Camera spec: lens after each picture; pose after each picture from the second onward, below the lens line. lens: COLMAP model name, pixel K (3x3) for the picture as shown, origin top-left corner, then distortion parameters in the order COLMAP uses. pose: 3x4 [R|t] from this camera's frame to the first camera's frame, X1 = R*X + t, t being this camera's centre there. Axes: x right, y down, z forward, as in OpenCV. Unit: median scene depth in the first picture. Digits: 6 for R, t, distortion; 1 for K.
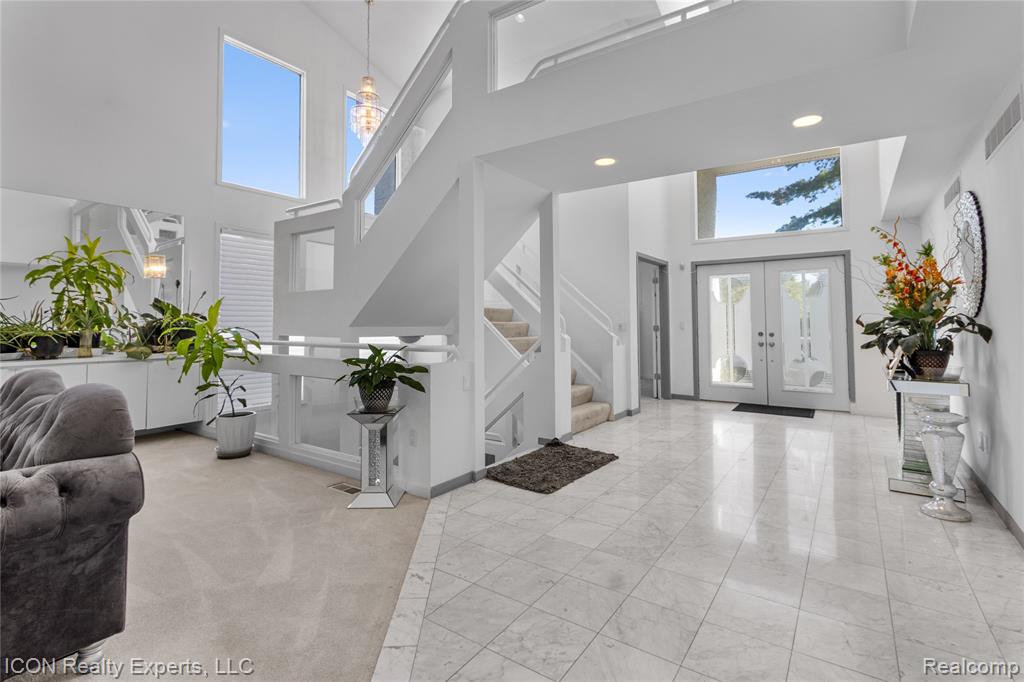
lens RADIAL K [[486.9, 0, 511.1], [0, 486.9, 303.7], [0, 0, 1]] dist [-0.000502, -0.000264]
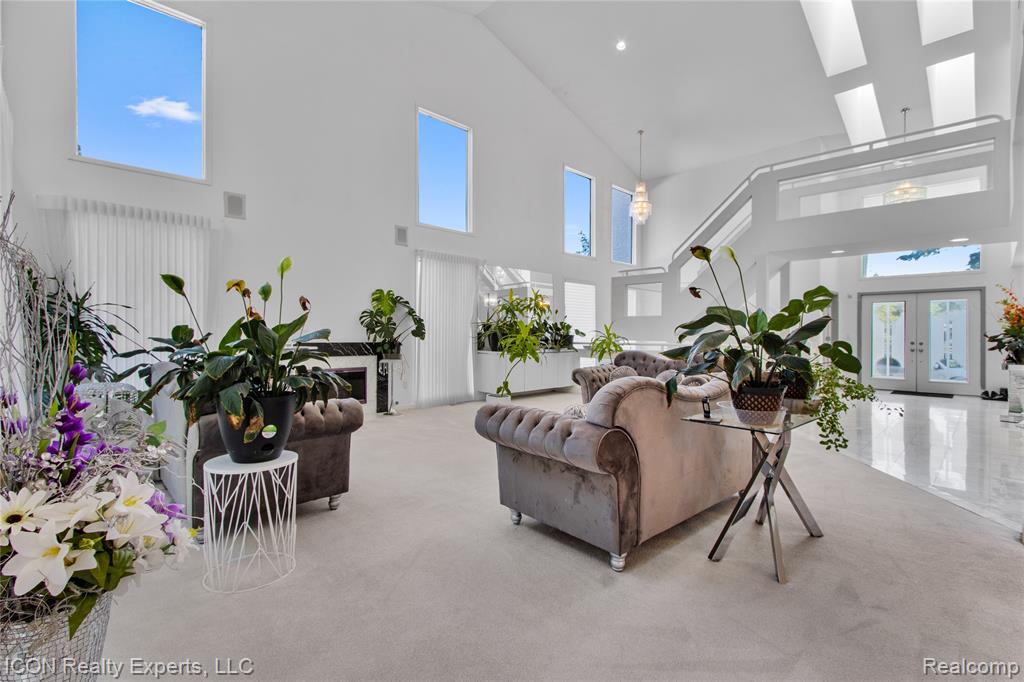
lens RADIAL K [[466.2, 0, 511.5], [0, 466.2, 336.6], [0, 0, 1]] dist [0.000259, -0.000276]
pose [[0.981257, 0.008258, -0.192526, -0.439912], [0.000457, 0.998979, 0.045177, -0.023774], [0.192702, -0.044418, 0.980251, -0.666774]]
